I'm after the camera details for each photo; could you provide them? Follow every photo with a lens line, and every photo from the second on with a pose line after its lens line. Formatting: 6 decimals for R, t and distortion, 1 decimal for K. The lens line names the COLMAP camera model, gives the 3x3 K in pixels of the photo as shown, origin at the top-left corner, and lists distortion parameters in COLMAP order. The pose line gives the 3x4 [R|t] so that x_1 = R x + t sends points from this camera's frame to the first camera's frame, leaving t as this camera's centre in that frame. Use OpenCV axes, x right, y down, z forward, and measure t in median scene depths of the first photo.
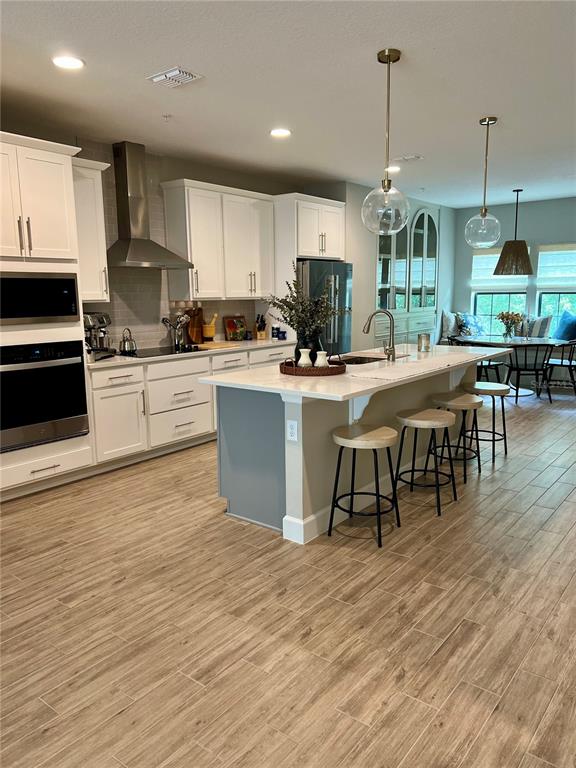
lens RADIAL K [[570.3, 0, 285.6], [0, 570.3, 386.2], [0, 0, 1]] dist [0.068252, -0.092572]
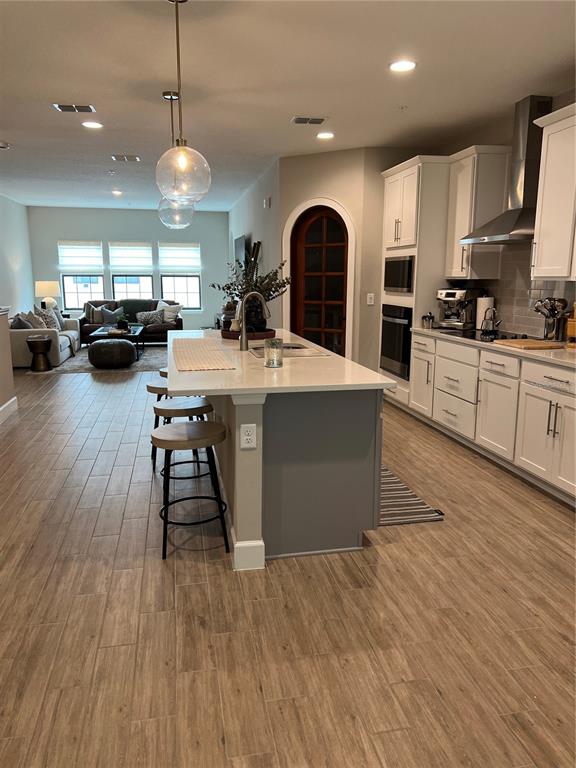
lens RADIAL K [[570.3, 0, 285.6], [0, 570.3, 386.2], [0, 0, 1]] dist [0.068252, -0.092572]
pose [[-0.640616, 0.164185, -0.750103, 0.824387], [-0.110424, 0.947021, 0.301593, -0.271010], [0.759880, 0.276034, -0.588547, 1.597216]]
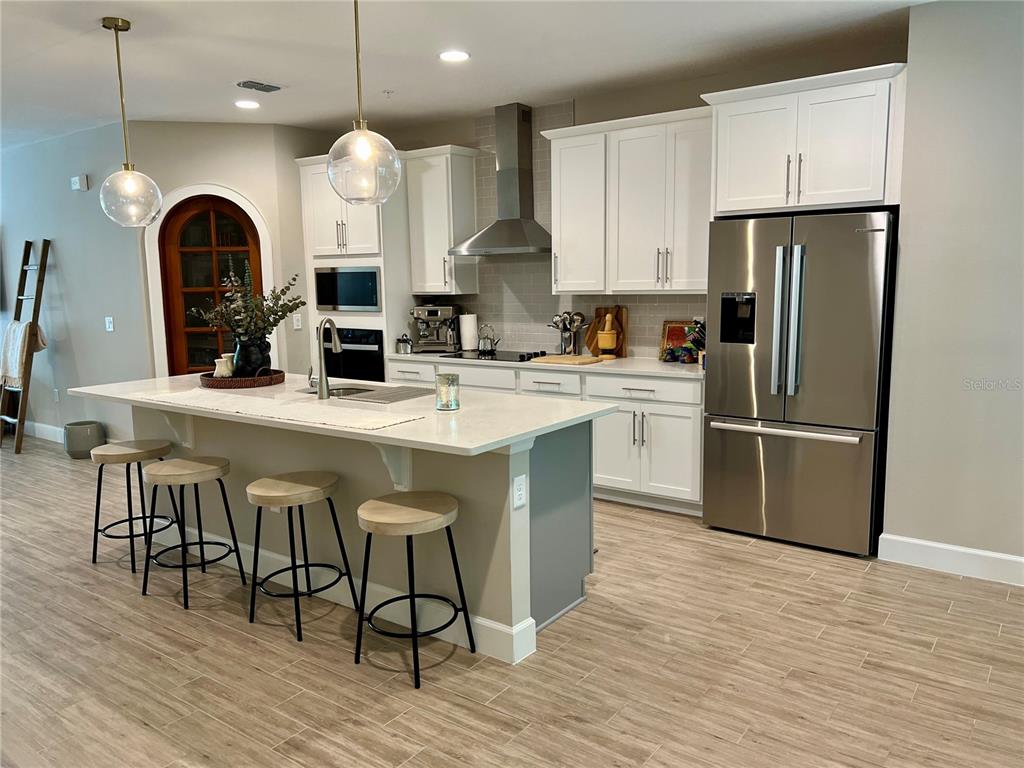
lens RADIAL K [[760.4, 0, 512.0], [0, 760.4, 384.0], [0, 0, 1]] dist [0.068252, -0.092572]
pose [[0.046536, 0.152986, -0.987132, 1.047280], [-0.144829, 0.978794, 0.144866, -0.219522], [0.988362, 0.136224, 0.067706, 1.154510]]
